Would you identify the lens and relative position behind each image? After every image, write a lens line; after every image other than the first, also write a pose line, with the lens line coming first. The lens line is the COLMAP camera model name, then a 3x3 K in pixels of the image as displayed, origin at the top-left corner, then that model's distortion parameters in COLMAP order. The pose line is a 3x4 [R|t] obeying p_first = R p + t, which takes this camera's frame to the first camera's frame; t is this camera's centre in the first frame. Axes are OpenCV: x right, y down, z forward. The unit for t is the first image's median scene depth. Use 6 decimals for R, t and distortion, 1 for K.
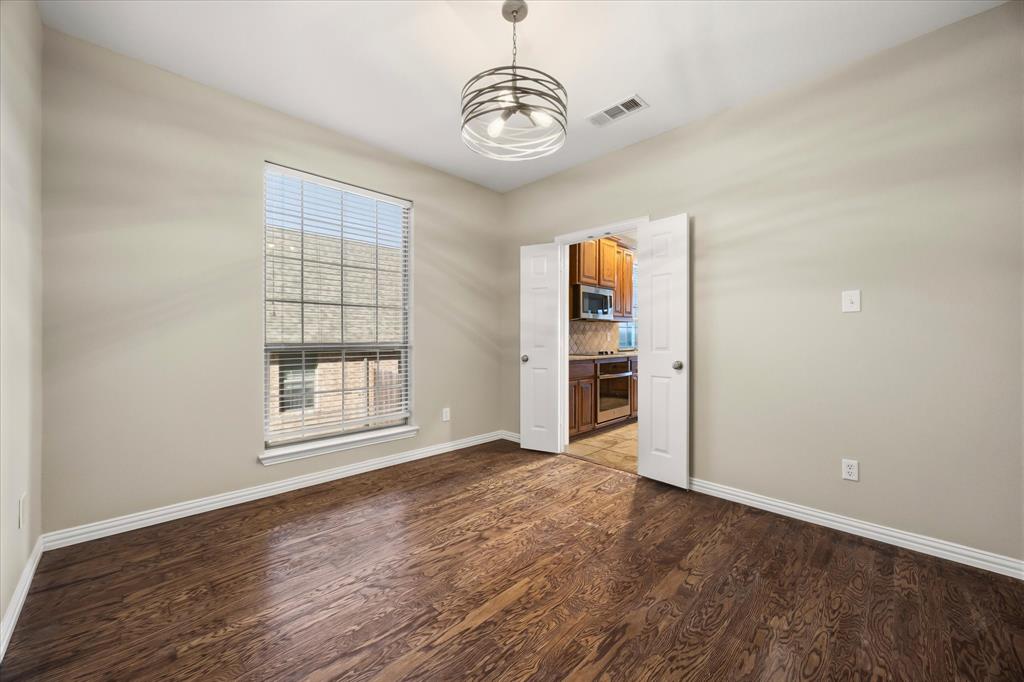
lens RADIAL K [[390.8, 0, 512.6], [0, 390.8, 344.6], [0, 0, 1]] dist [0.001191, -0.000050]
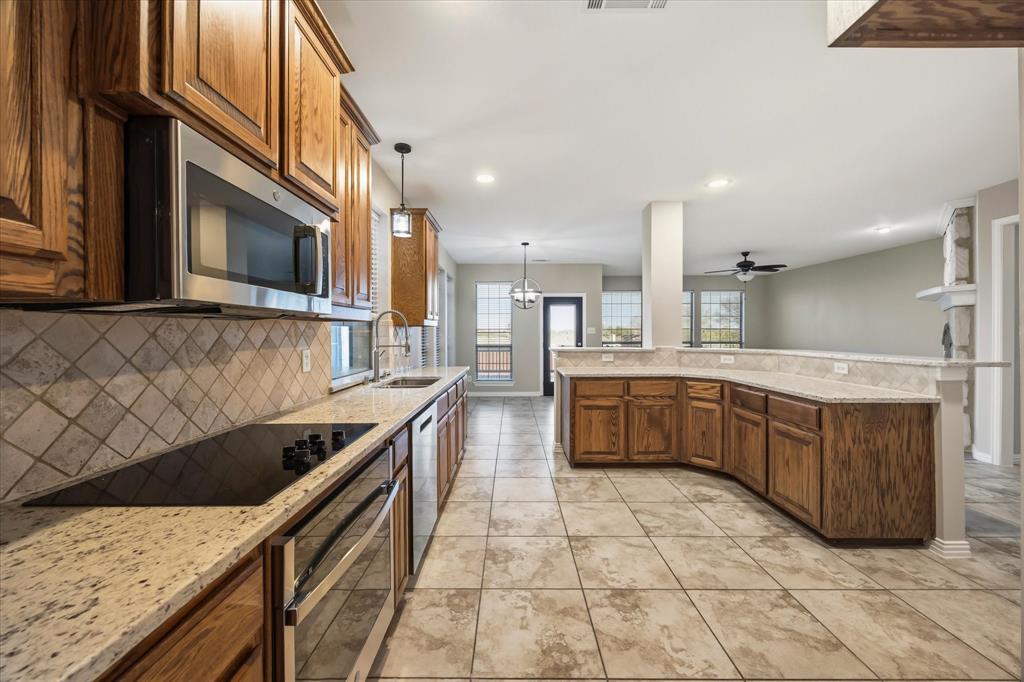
lens RADIAL K [[390.8, 0, 513.1], [0, 390.8, 343.4], [0, 0, 1]] dist [0.001191, -0.000050]
pose [[0.709133, -0.006267, 0.705047, 0.150732], [0.002302, 0.999976, 0.006574, -0.046665], [-0.705071, -0.003038, 0.709130, 0.728346]]
